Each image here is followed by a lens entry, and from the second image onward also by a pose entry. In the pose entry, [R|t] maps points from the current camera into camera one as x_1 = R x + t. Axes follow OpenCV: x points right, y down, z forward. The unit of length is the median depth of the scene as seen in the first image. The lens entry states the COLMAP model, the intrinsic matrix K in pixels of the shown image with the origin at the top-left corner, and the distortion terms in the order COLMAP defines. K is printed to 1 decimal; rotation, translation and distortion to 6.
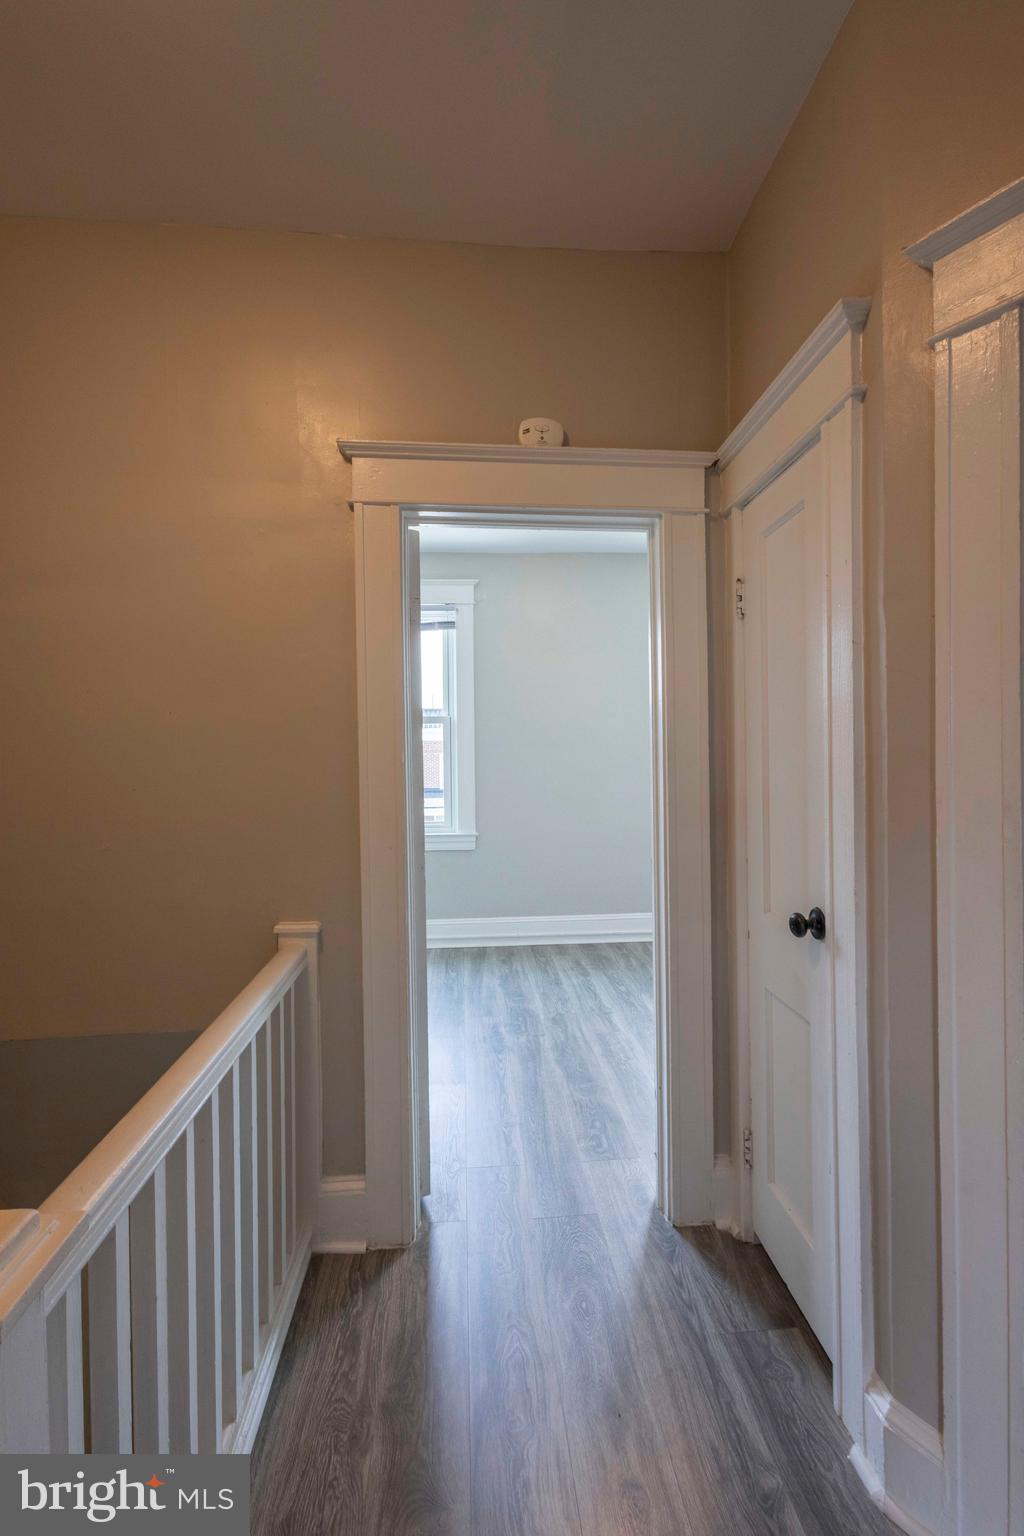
lens RADIAL K [[706.7, 0, 512.0], [0, 706.7, 768.0], [0, 0, 1]] dist [0.027664, -0.009925]
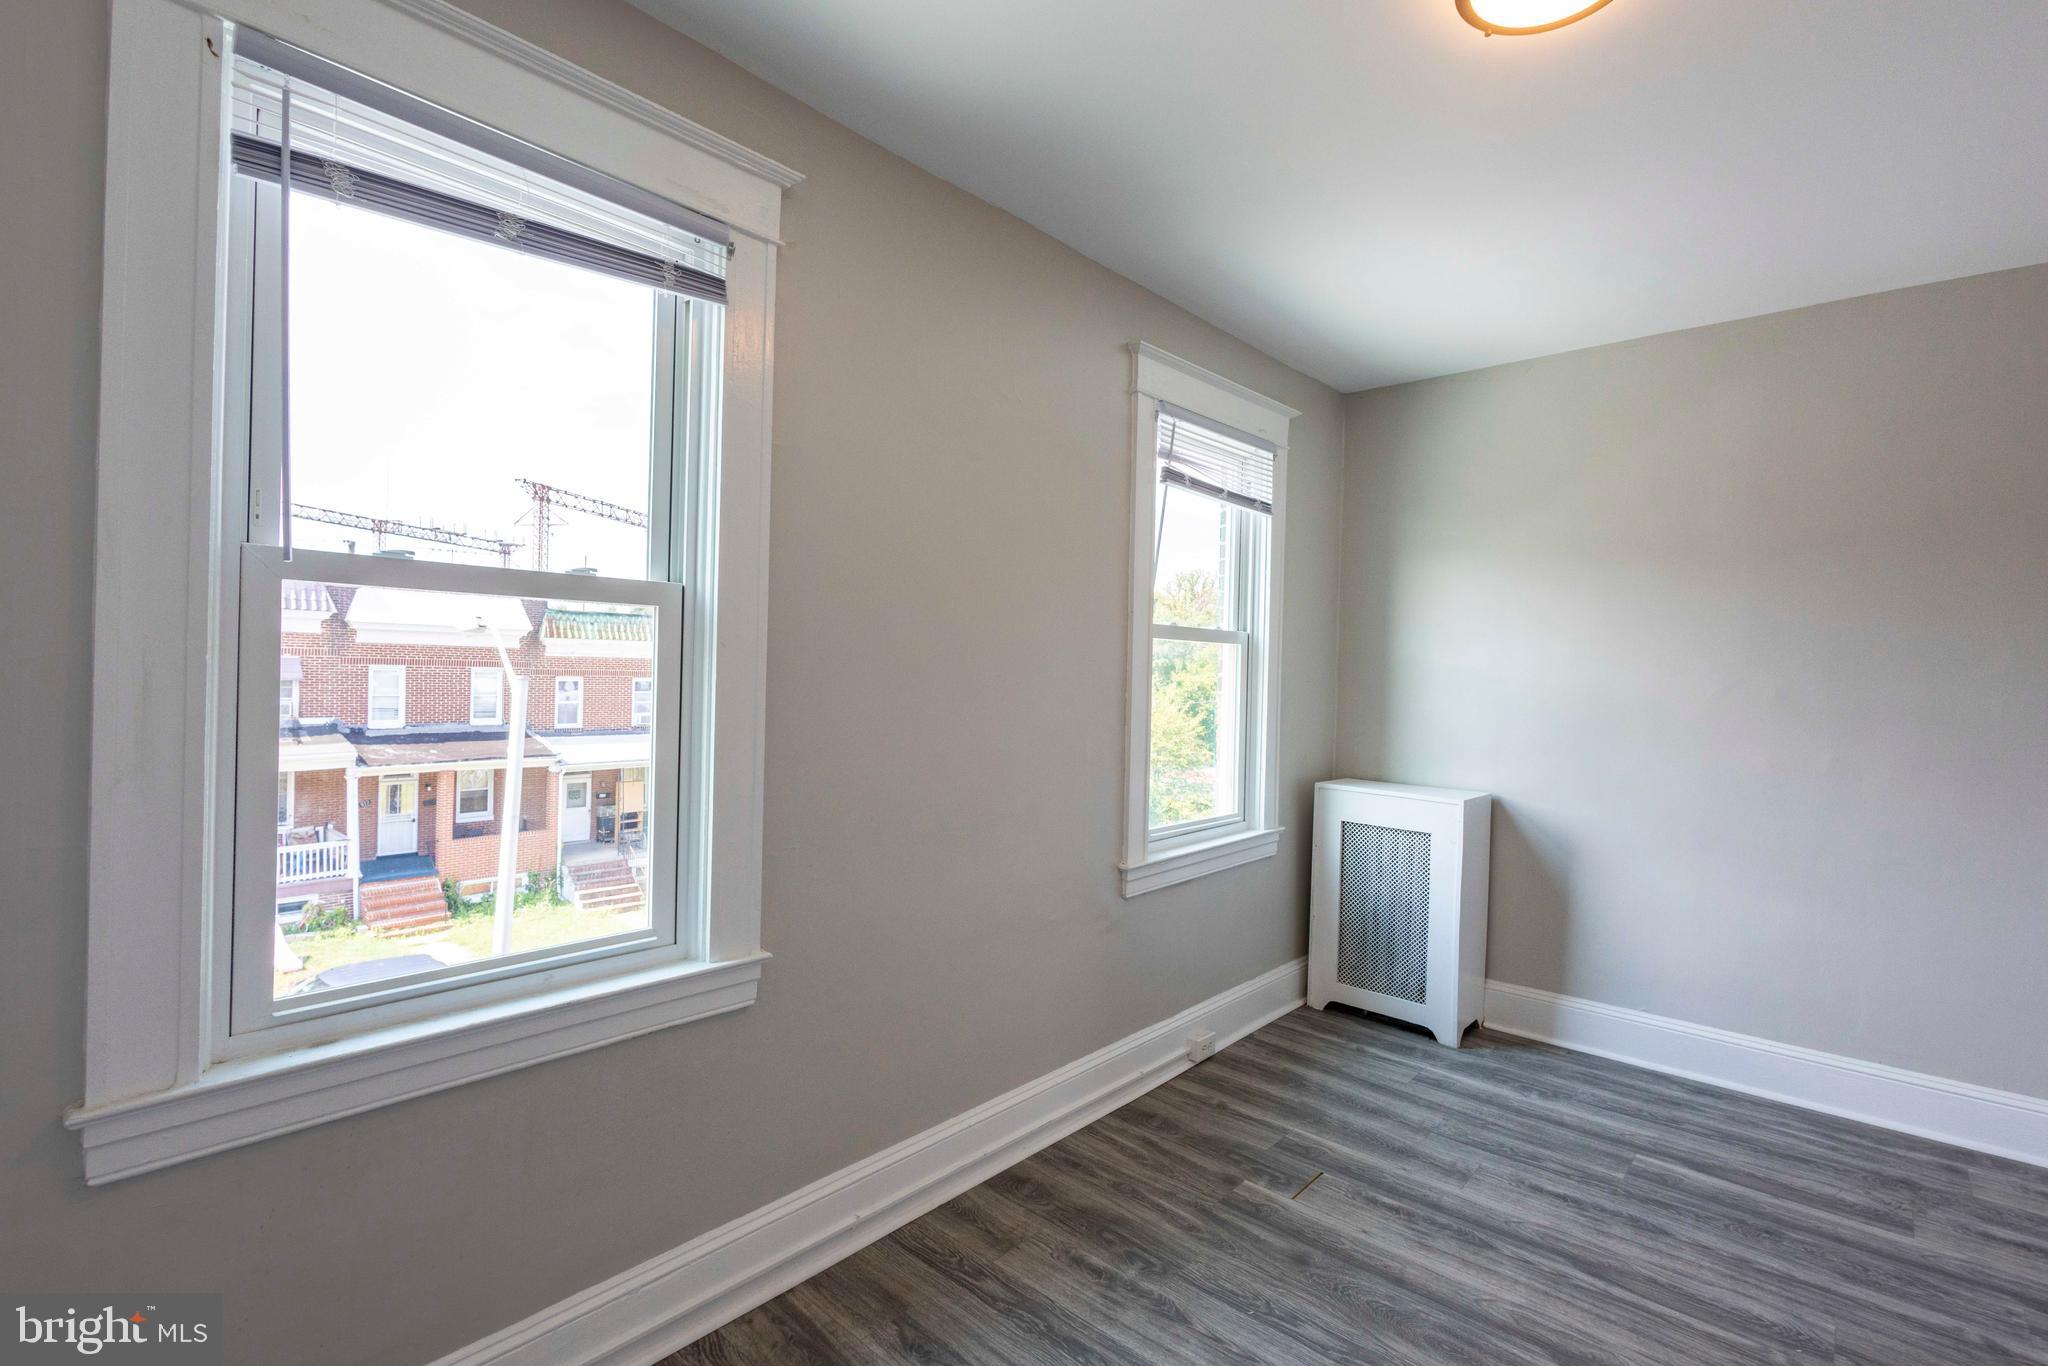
lens RADIAL K [[930.1, 0, 1024.0], [0, 930.1, 683.0], [0, 0, 1]] dist [0.001867, 0.000619]
pose [[0.724768, 0.022612, 0.688622, -0.312549], [-0.018852, 0.999738, -0.012987, -0.033779], [-0.688735, -0.003569, 0.725004, 0.732789]]
